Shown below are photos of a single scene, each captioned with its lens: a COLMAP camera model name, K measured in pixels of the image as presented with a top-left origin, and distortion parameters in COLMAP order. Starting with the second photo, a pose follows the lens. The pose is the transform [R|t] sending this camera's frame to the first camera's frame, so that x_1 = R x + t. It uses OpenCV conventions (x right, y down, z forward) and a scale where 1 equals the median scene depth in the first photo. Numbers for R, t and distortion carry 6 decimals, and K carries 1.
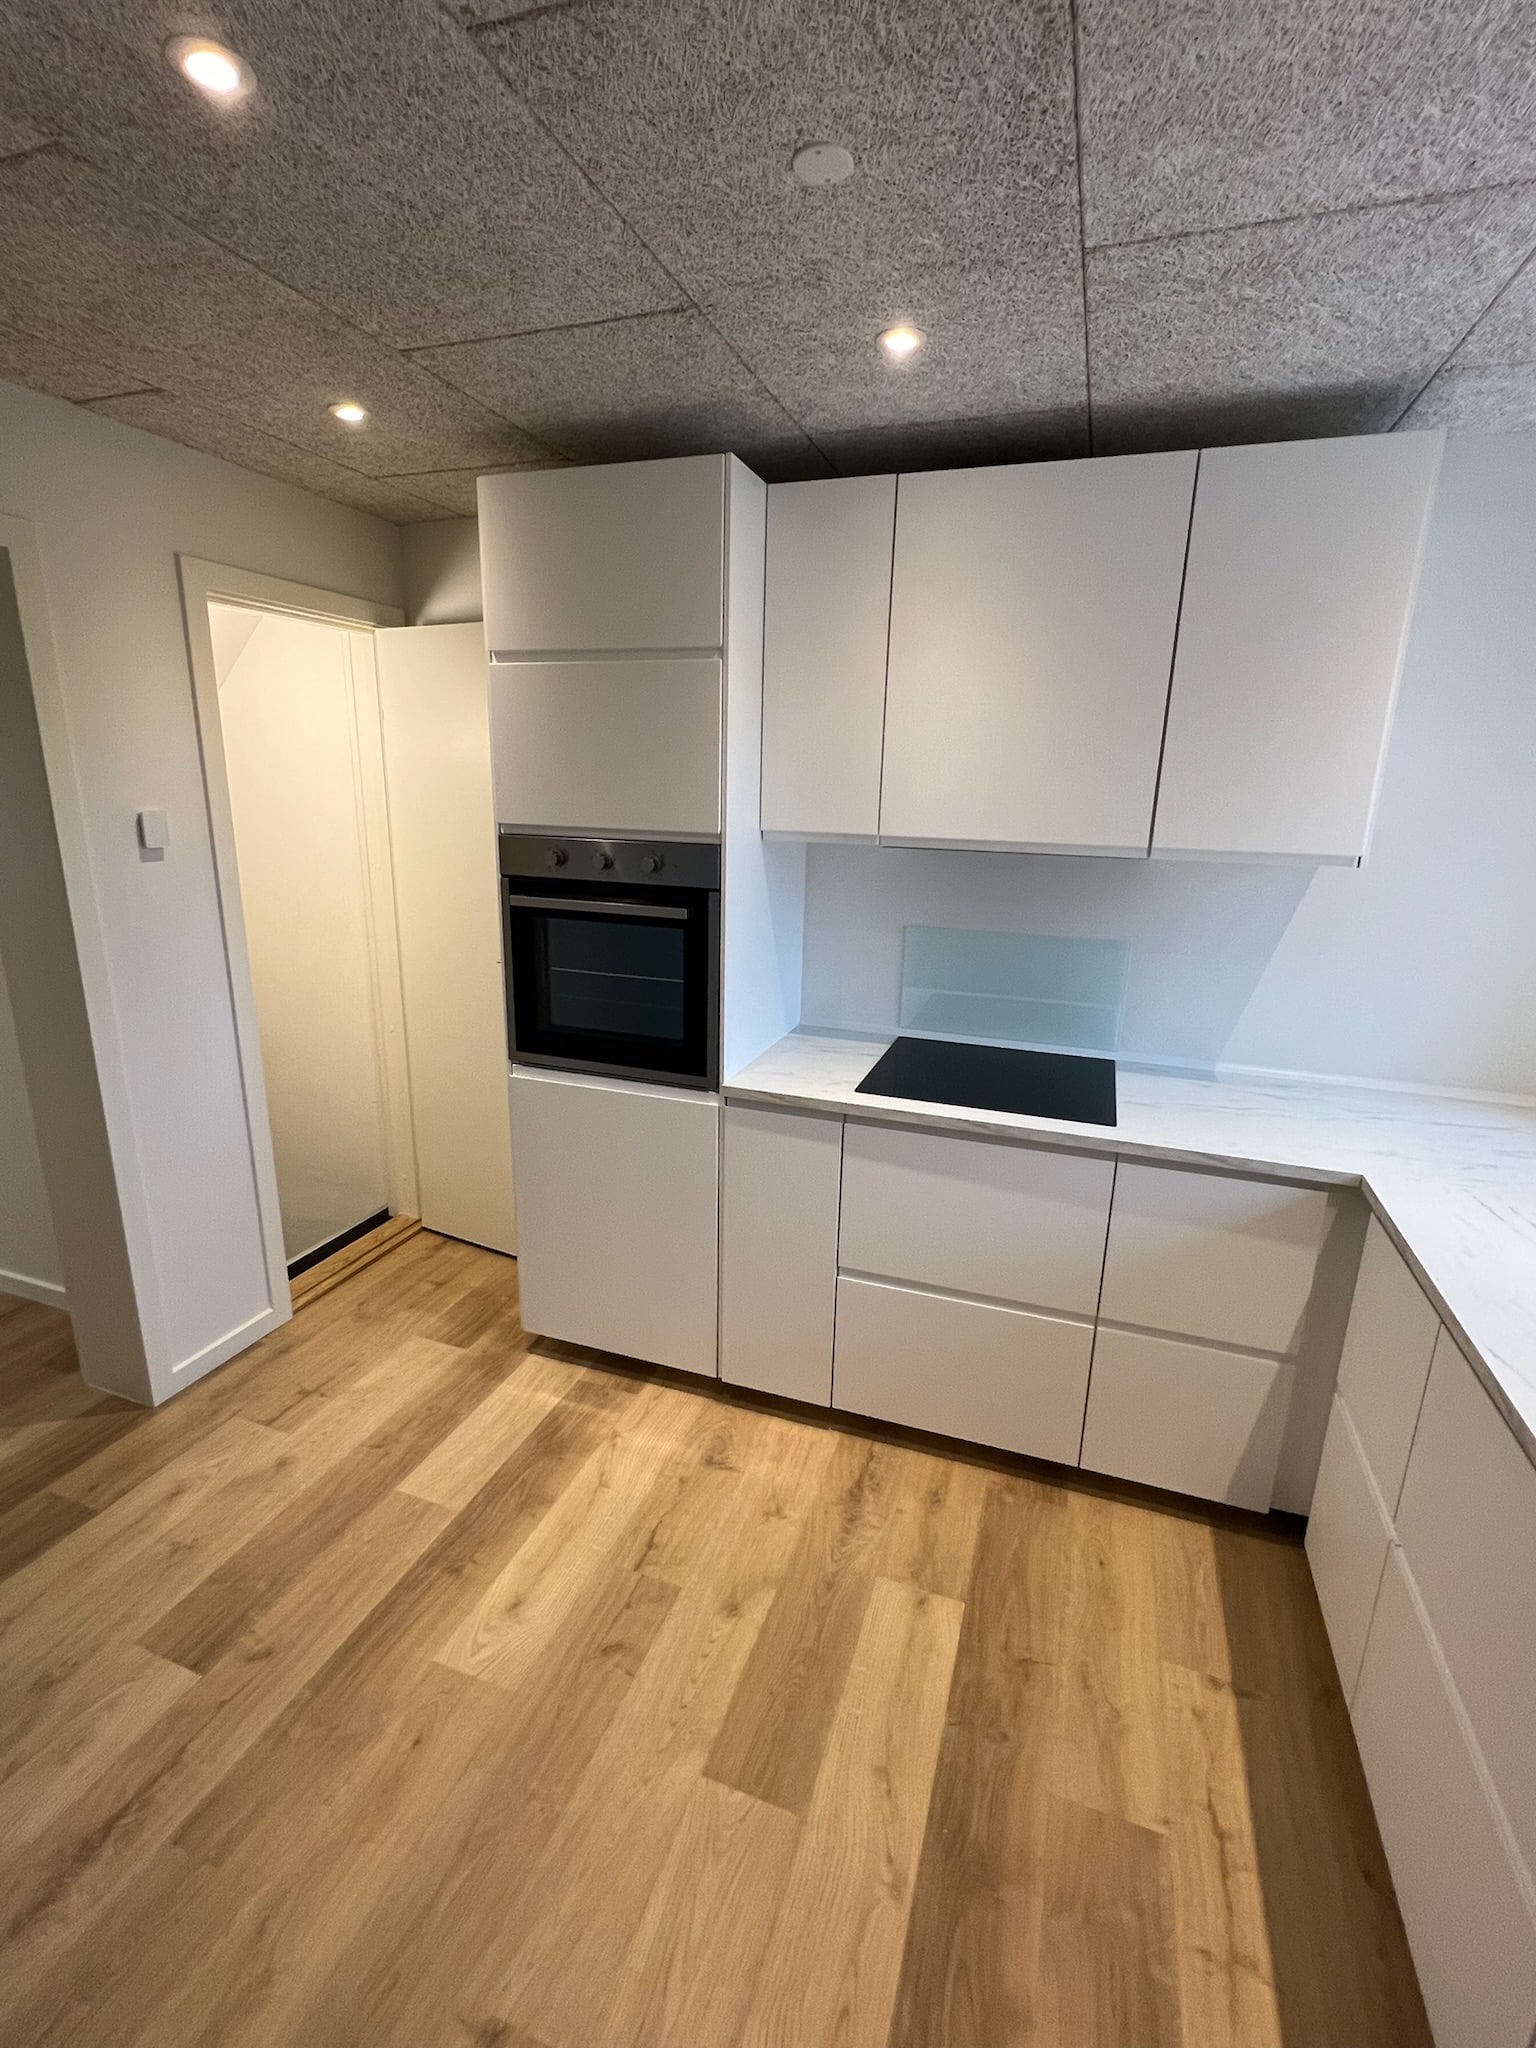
lens RADIAL K [[916.4, 0, 768.5], [0, 916.4, 1020.7], [0, 0, 1]] dist [-0.007543, 0.002225]
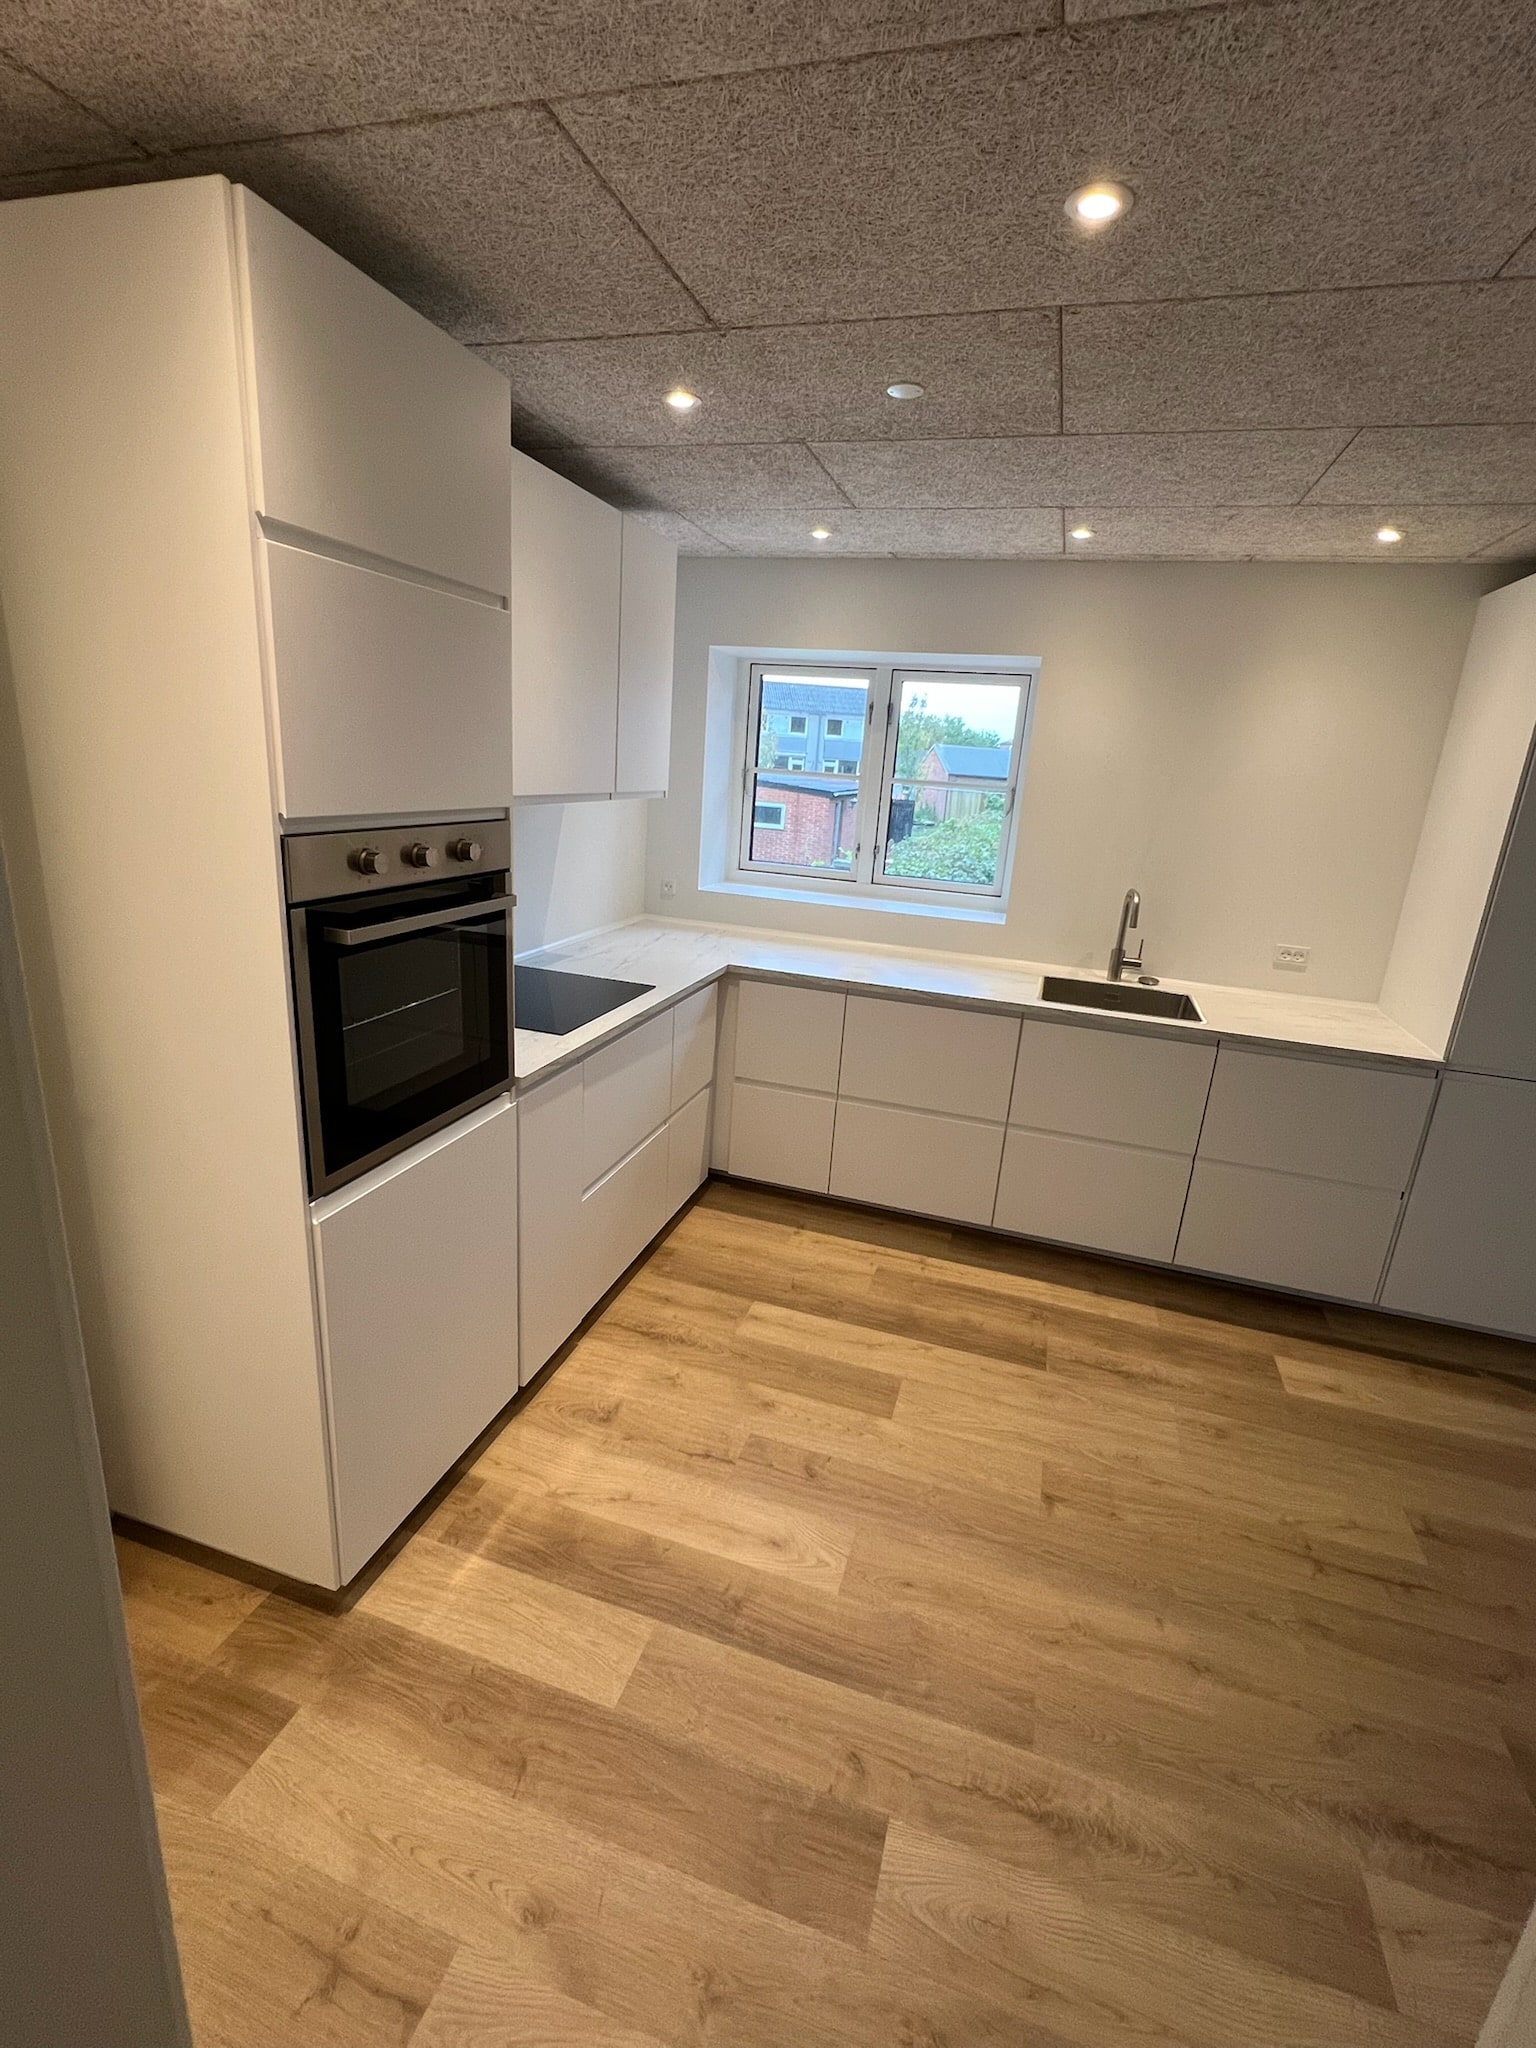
lens RADIAL K [[916.4, 0, 765.6], [0, 916.4, 1023.2], [0, 0, 1]] dist [-0.007543, 0.002225]
pose [[-0.036218, -0.304114, 0.951947, -1.122404], [0.189140, 0.933269, 0.305343, -0.264648], [-0.981282, 0.191110, 0.023719, 0.874082]]
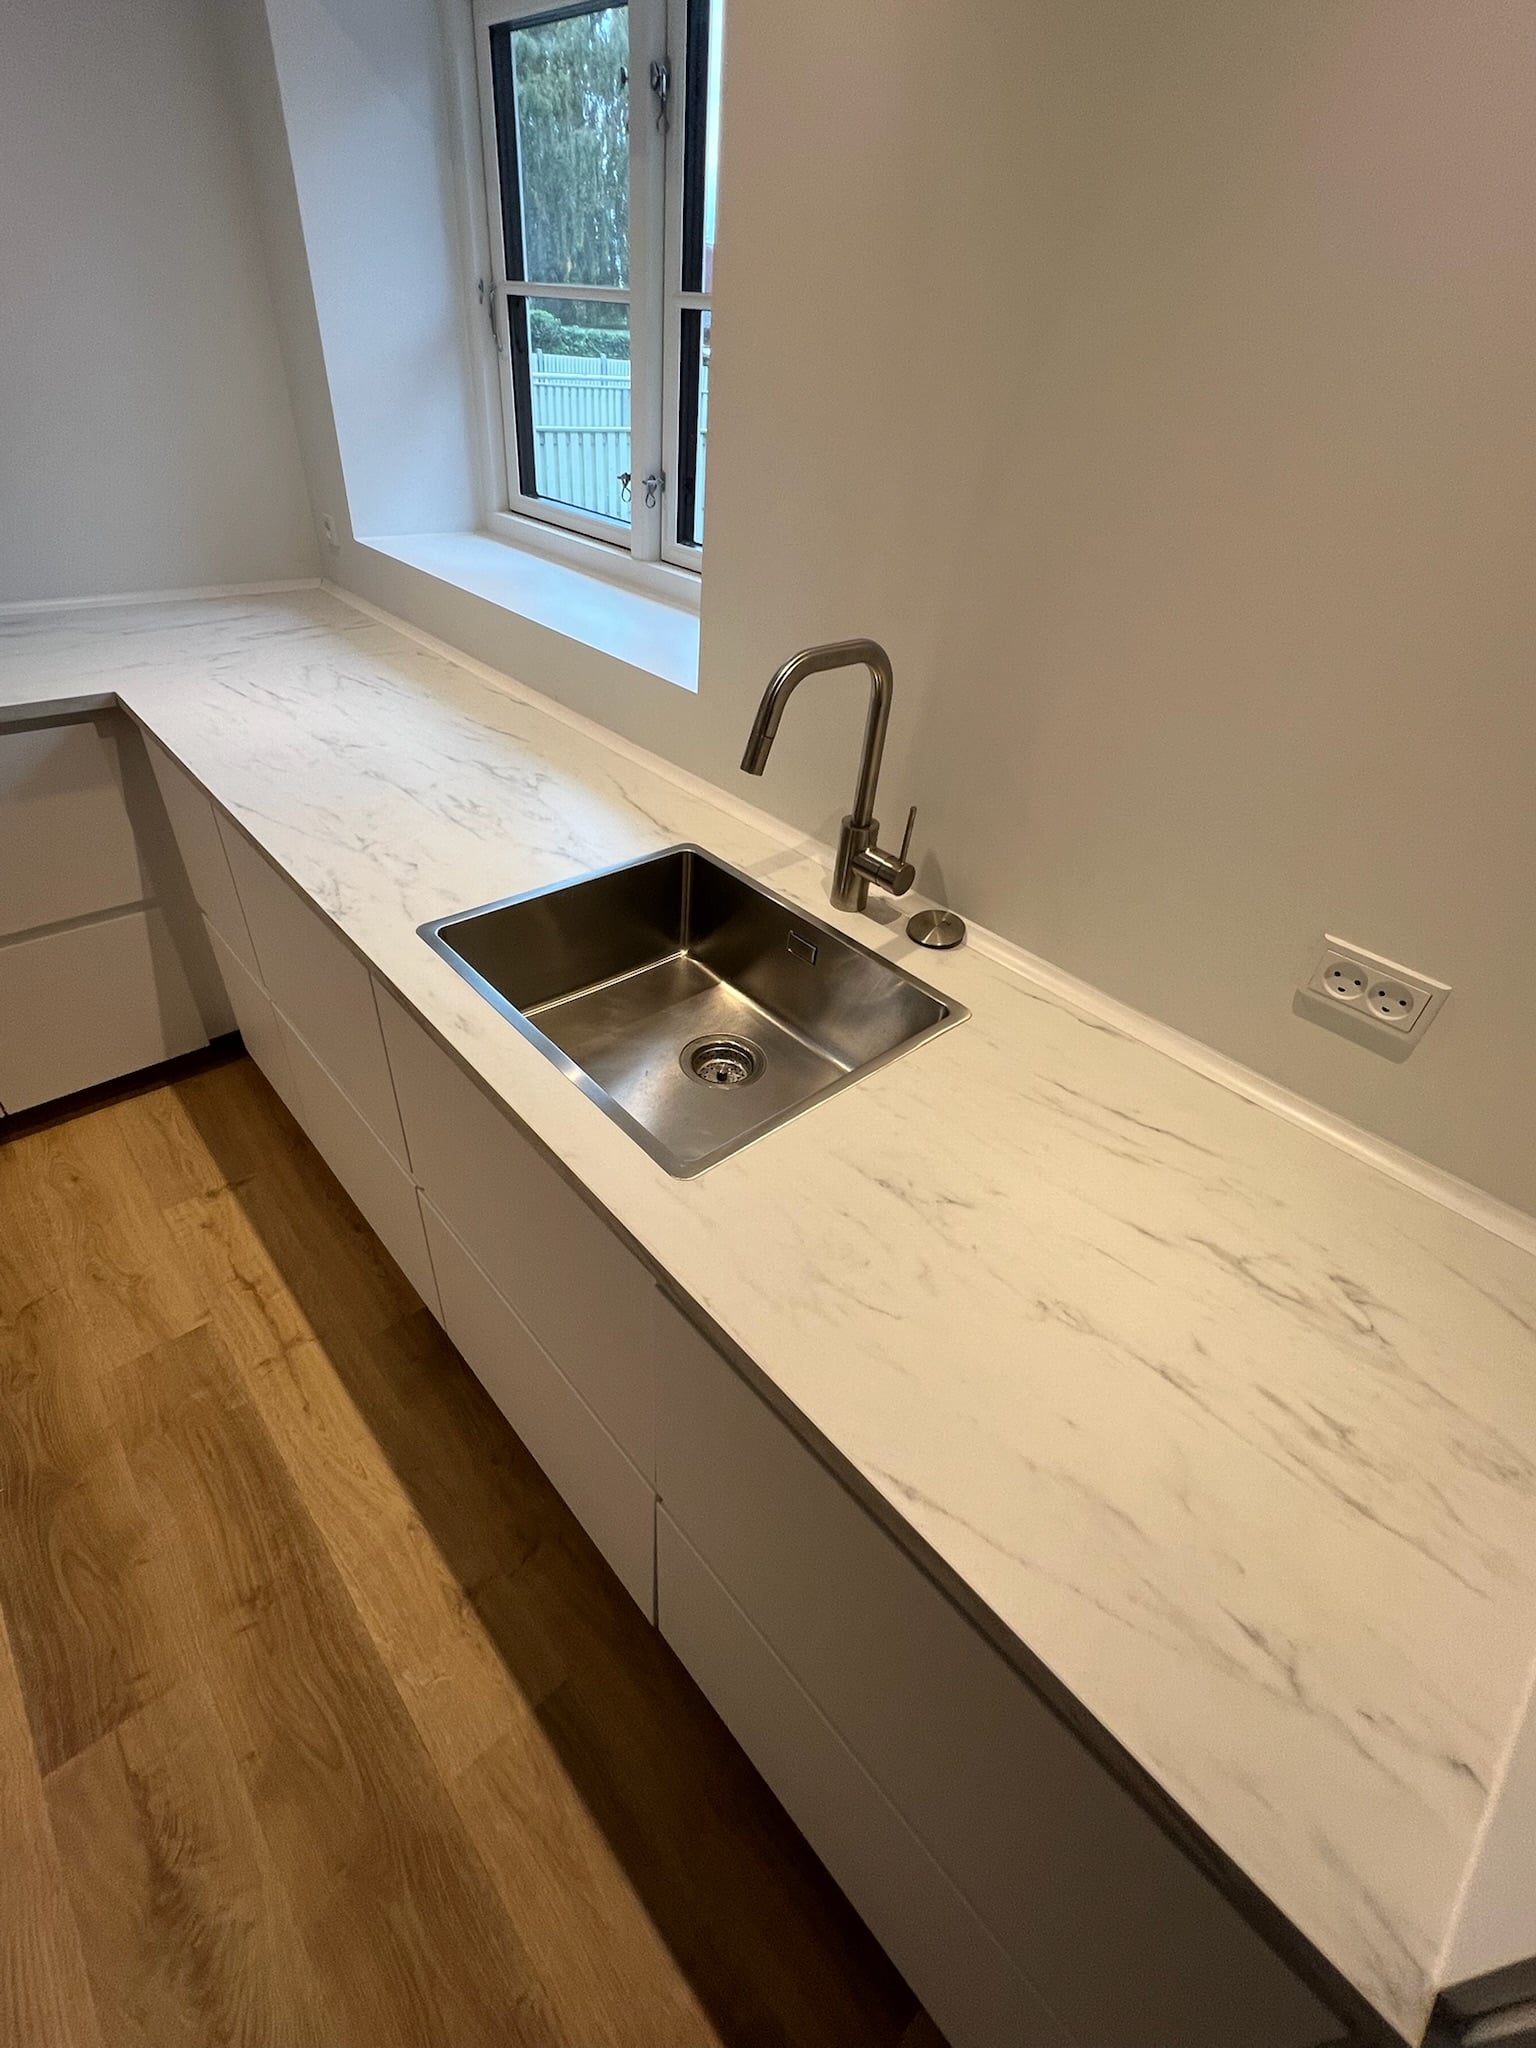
lens RADIAL K [[916.4, 0, 766.4], [0, 916.4, 1016.2], [0, 0, 1]] dist [-0.007543, 0.002225]
pose [[0.467707, -0.514197, 0.718924, 0.108735], [0.160763, 0.849291, 0.502853, 0.085236], [-0.869140, -0.119612, 0.479883, -0.085509]]
